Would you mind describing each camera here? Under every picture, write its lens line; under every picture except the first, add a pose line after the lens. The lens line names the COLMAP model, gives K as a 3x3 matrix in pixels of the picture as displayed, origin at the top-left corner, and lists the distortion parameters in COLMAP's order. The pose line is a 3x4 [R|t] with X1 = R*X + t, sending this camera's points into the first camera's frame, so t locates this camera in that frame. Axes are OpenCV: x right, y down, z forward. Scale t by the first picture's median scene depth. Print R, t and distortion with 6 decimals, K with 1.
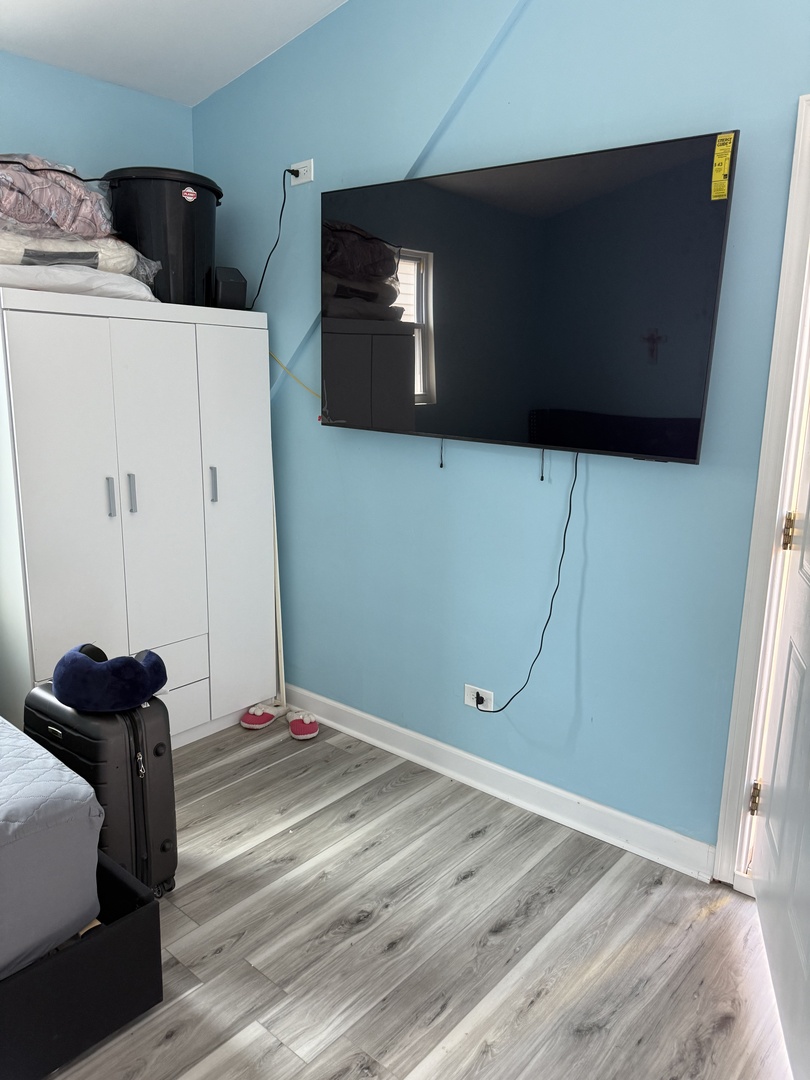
lens RADIAL K [[761.6, 0, 409.1], [0, 761.6, 543.9], [0, 0, 1]] dist [-0.001210, 0.002193]
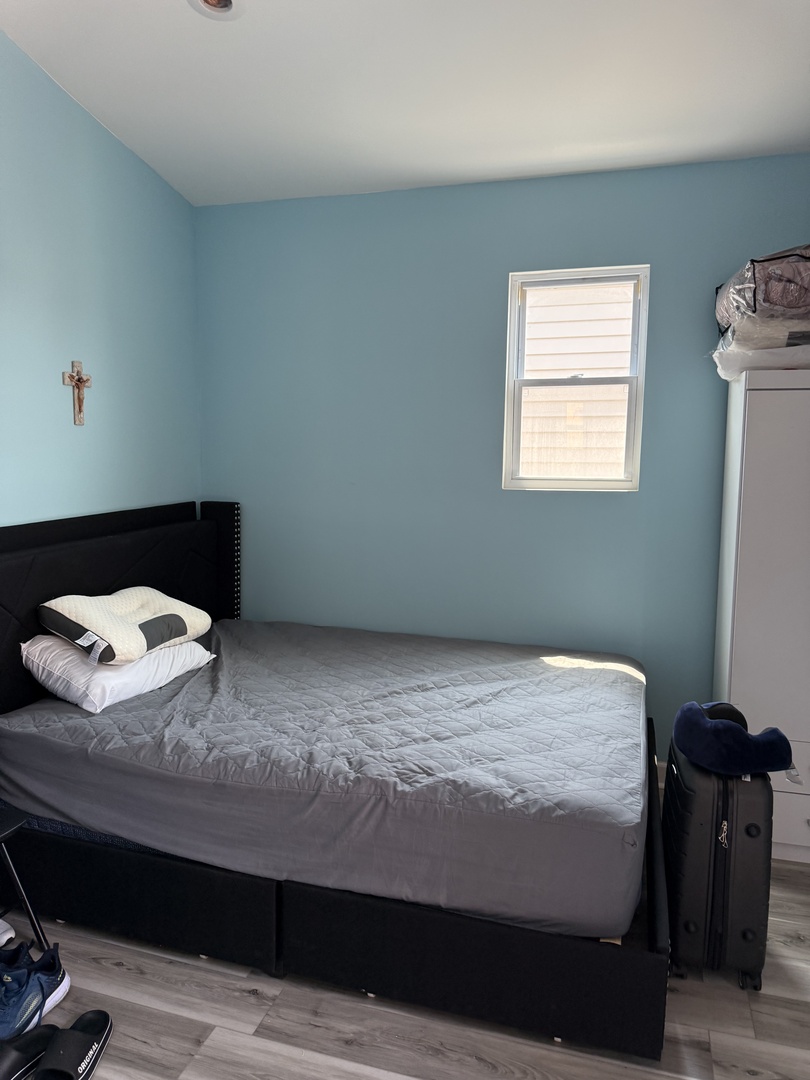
lens RADIAL K [[761.6, 0, 408.1], [0, 761.6, 538.4], [0, 0, 1]] dist [-0.001210, 0.002193]
pose [[0.413758, 0.092082, -0.905718, 0.323557], [-0.185527, 0.982523, 0.015136, -0.024552], [0.891282, 0.161773, 0.423610, 0.143557]]
